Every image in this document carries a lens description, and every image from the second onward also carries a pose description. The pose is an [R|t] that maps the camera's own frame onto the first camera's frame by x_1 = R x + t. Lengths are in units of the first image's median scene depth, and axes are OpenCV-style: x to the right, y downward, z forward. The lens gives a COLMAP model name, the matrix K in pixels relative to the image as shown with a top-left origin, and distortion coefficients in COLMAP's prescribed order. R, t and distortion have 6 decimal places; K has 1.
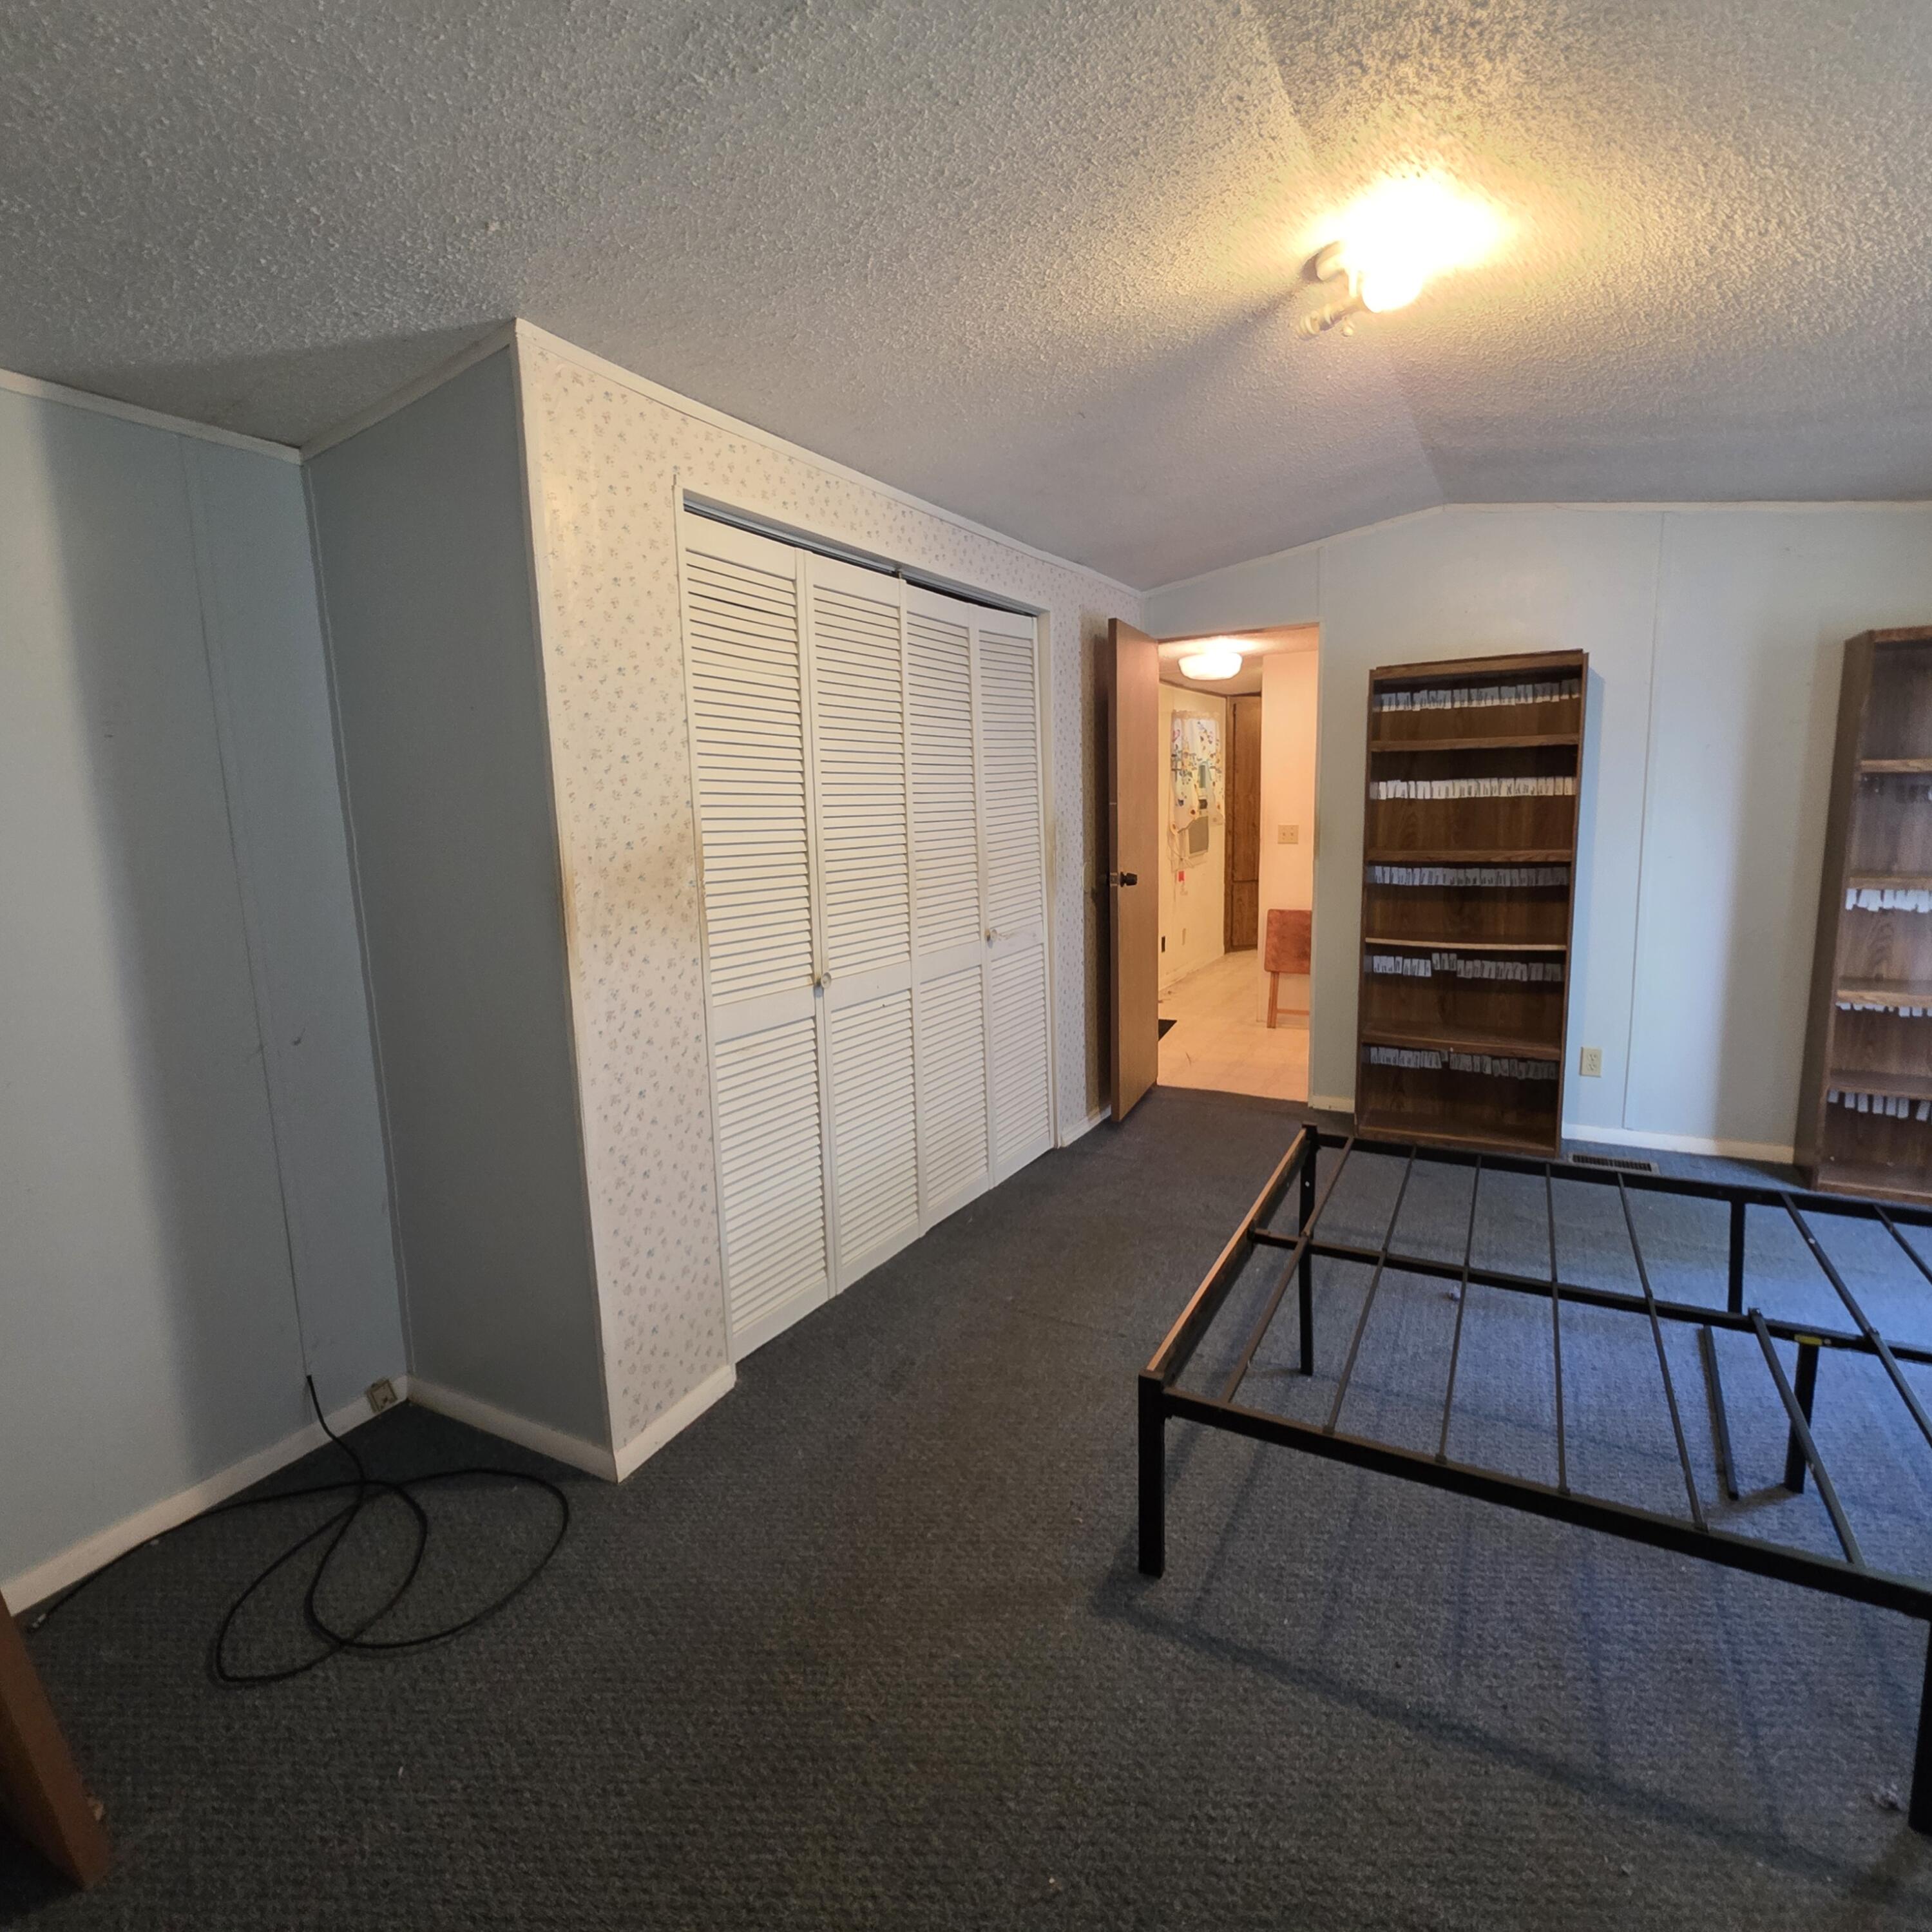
lens RADIAL K [[1029.4, 0, 966.5], [0, 1029.4, 956.0], [0, 0, 1]] dist [0.007701, -0.002560]
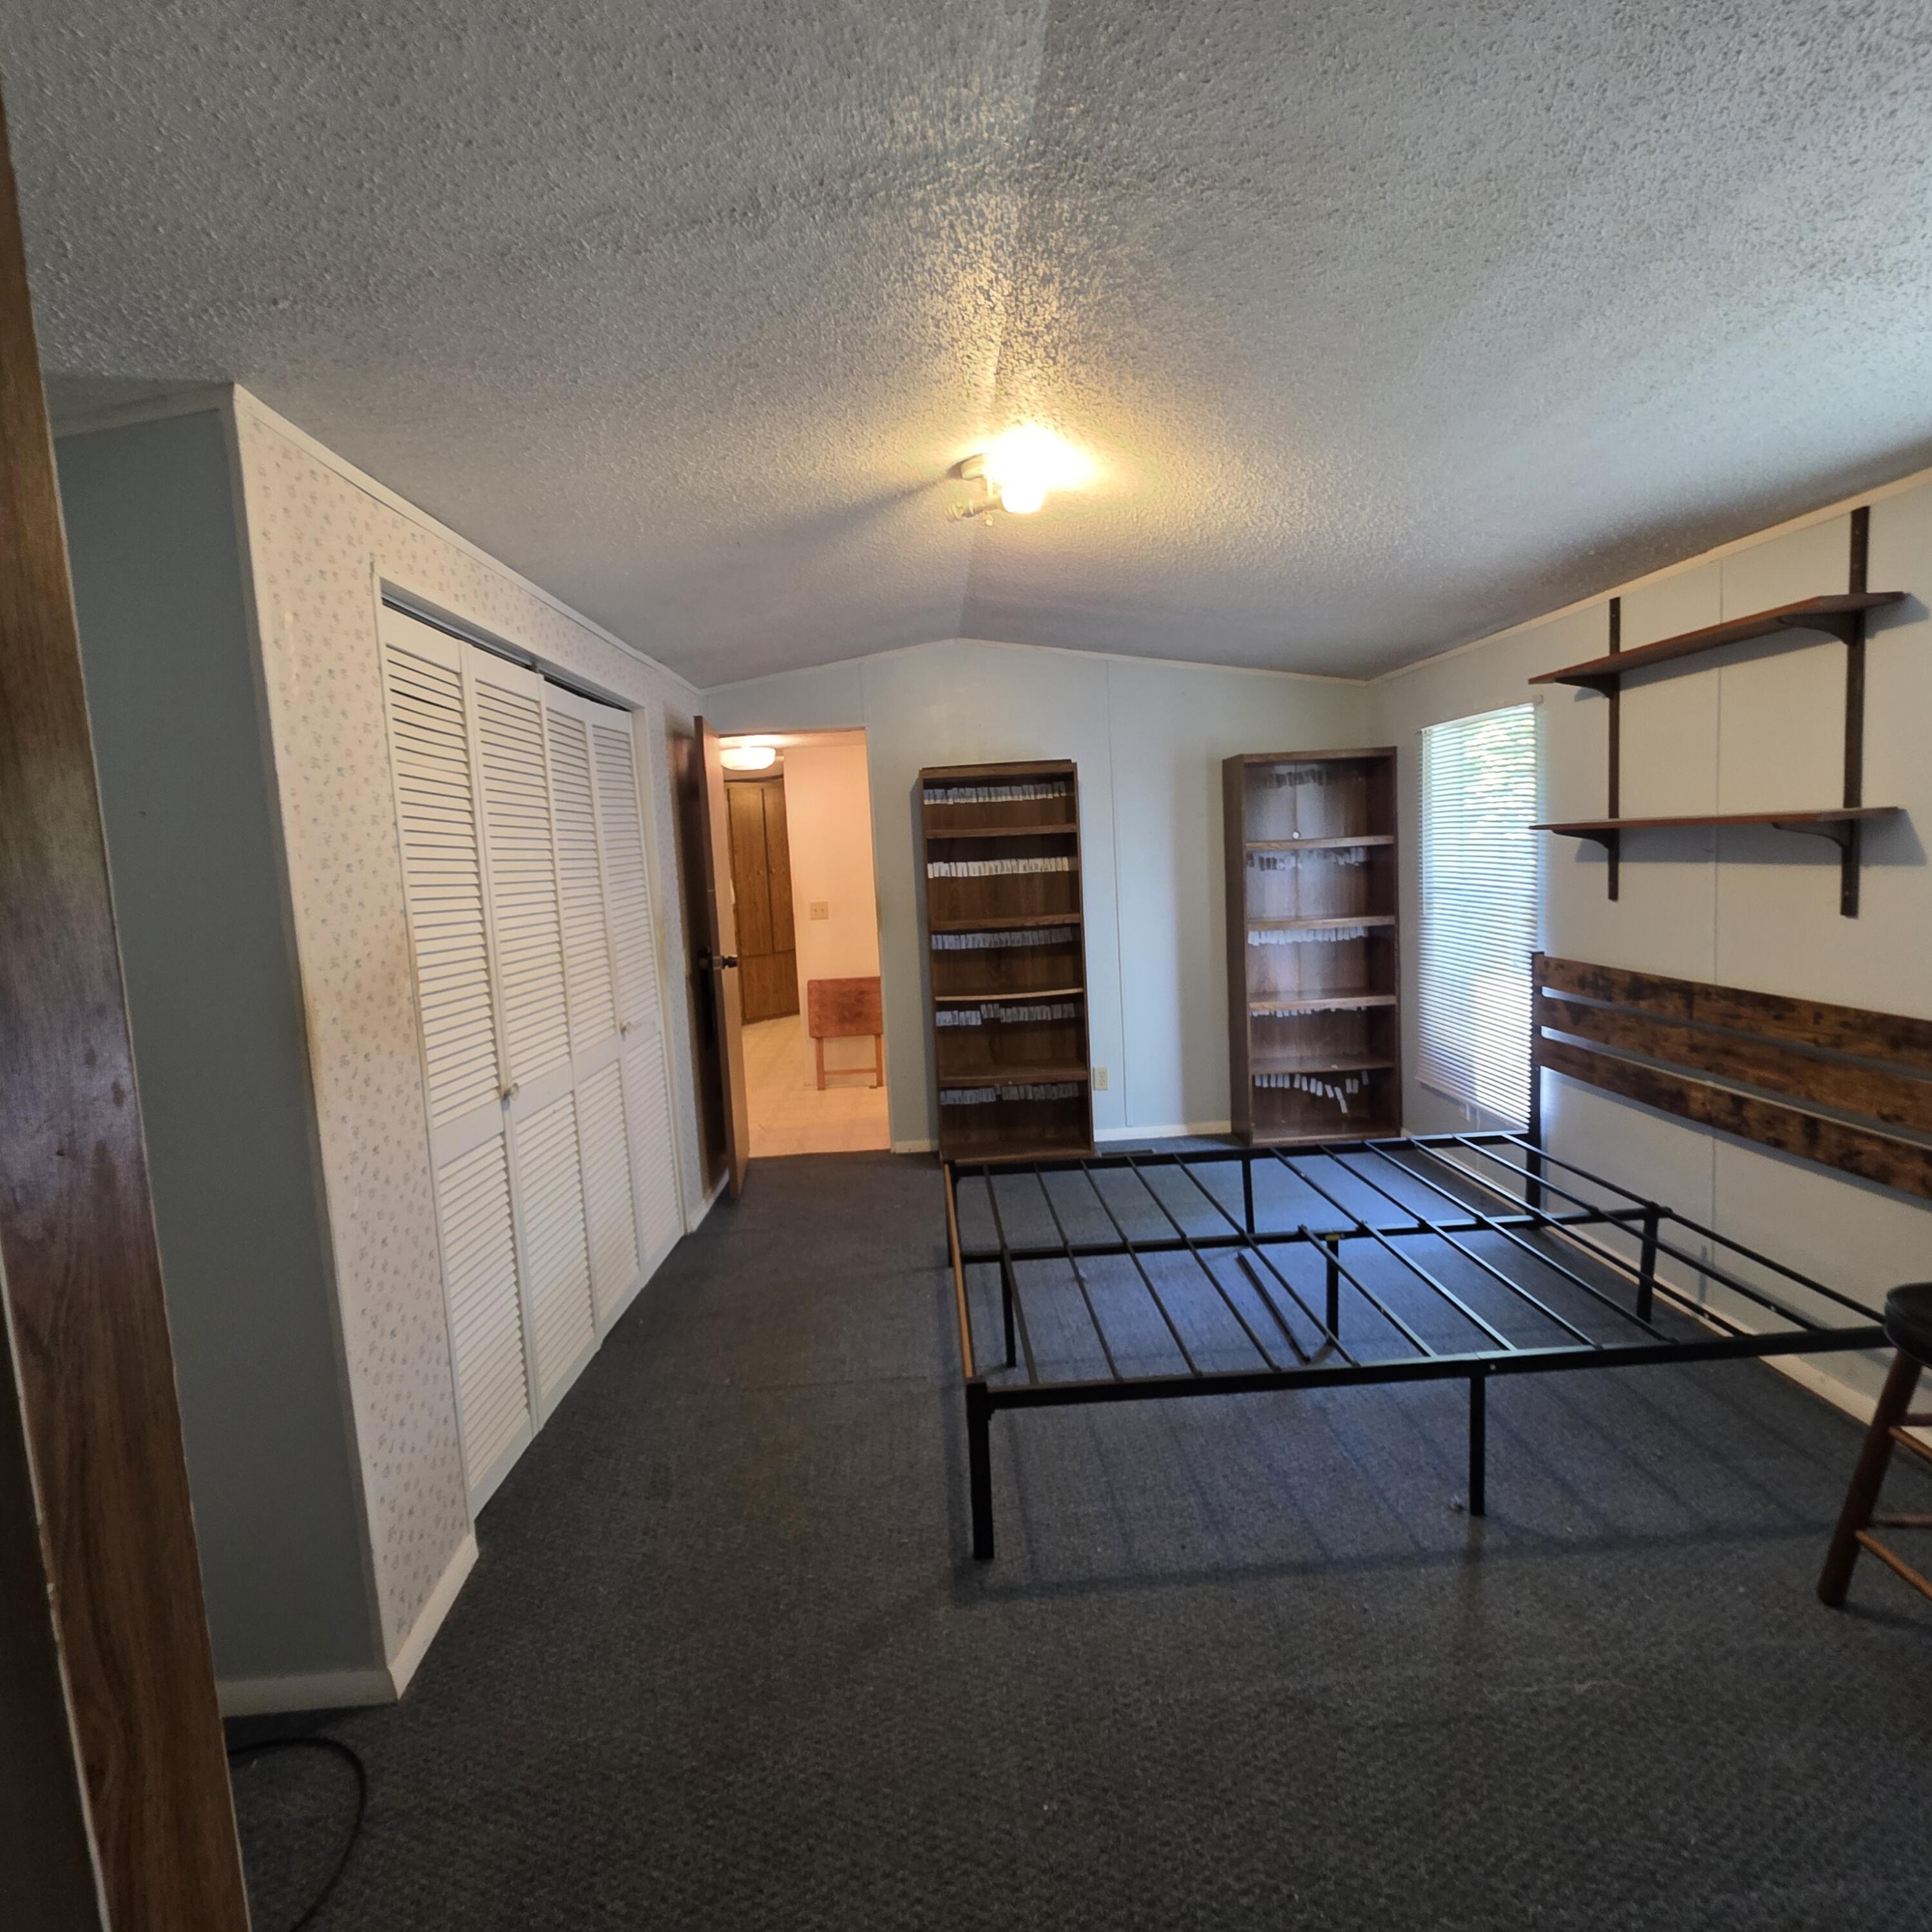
lens RADIAL K [[1029.4, 0, 962.8], [0, 1029.4, 959.7], [0, 0, 1]] dist [0.007701, -0.002560]
pose [[0.858071, -0.071533, 0.508524, -0.269214], [0.106544, 0.993502, -0.040026, -0.015194], [-0.502357, 0.088525, 0.860117, -0.026427]]
